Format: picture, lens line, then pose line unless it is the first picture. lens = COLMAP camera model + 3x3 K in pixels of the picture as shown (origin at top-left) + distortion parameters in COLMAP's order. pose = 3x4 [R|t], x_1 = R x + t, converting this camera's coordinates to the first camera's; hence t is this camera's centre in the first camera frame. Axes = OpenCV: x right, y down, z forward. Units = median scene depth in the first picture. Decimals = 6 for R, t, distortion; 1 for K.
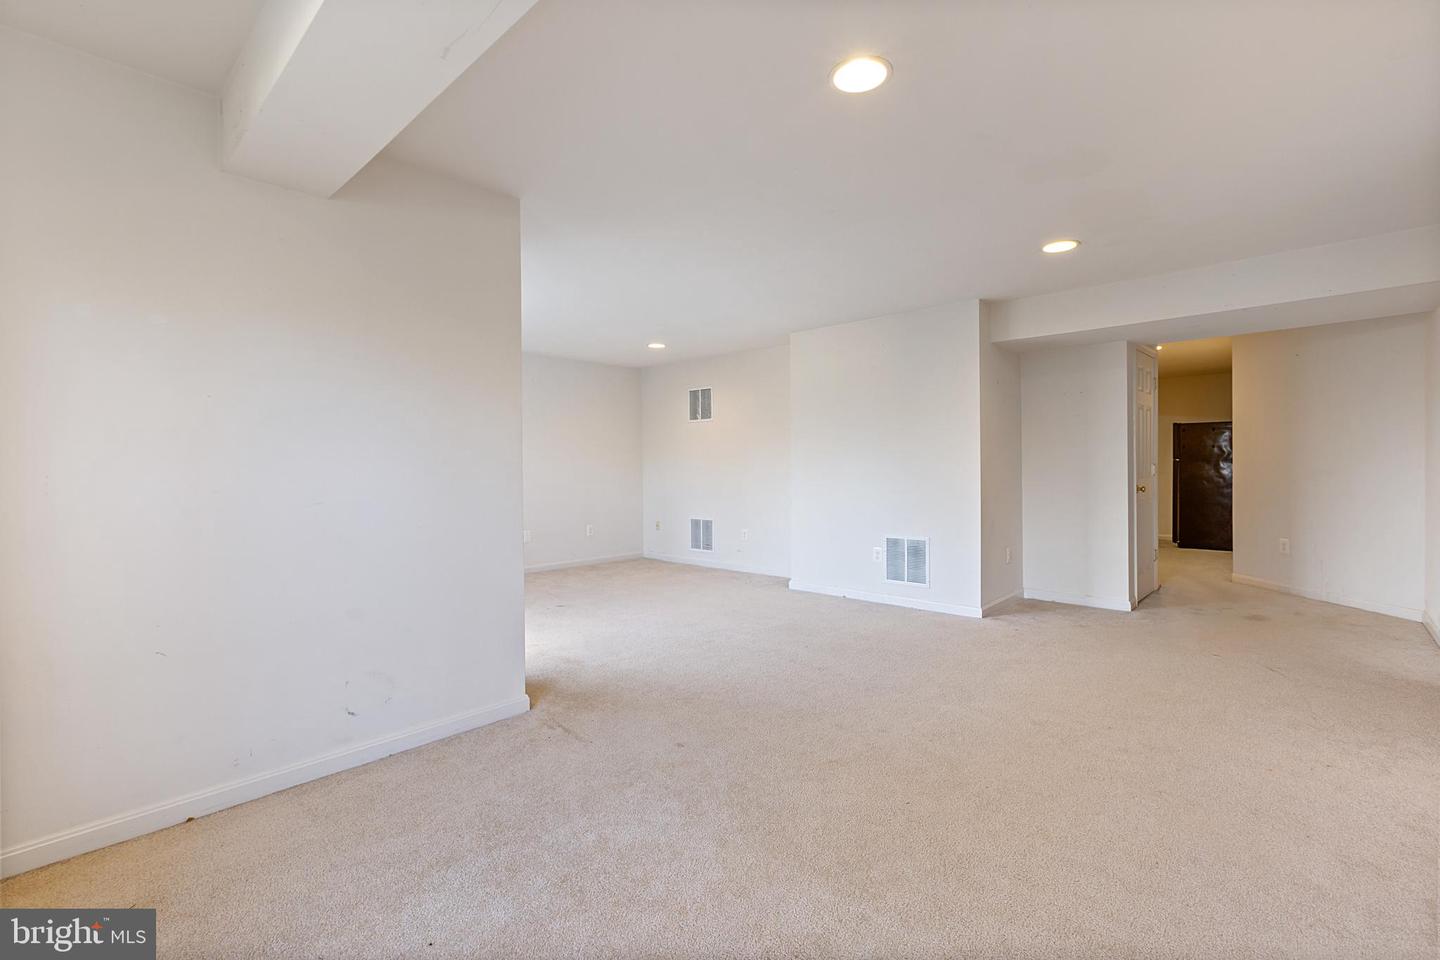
lens RADIAL K [[638.7, 0, 720.0], [0, 638.7, 480.0], [0, 0, 1]] dist [-0.000723, -0.000280]
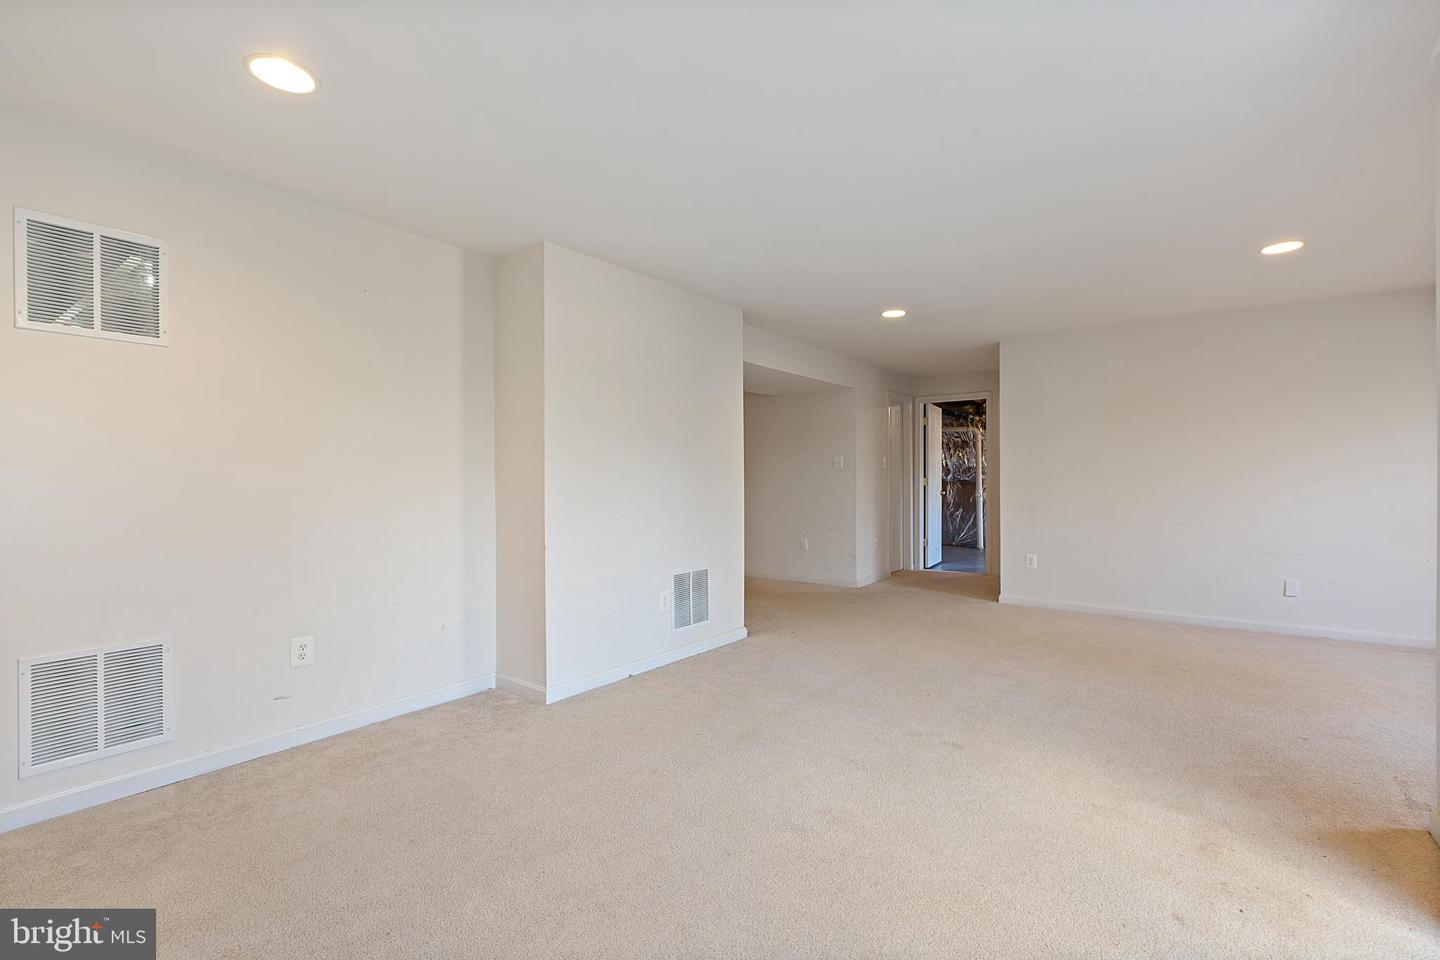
lens RADIAL K [[638.7, 0, 720.0], [0, 638.7, 480.0], [0, 0, 1]] dist [-0.000723, -0.000280]
pose [[-0.096233, 0.003892, 0.995351, -0.486480], [0.020029, 0.999797, -0.001973, -0.020646], [-0.995157, 0.019746, -0.096291, 0.966472]]
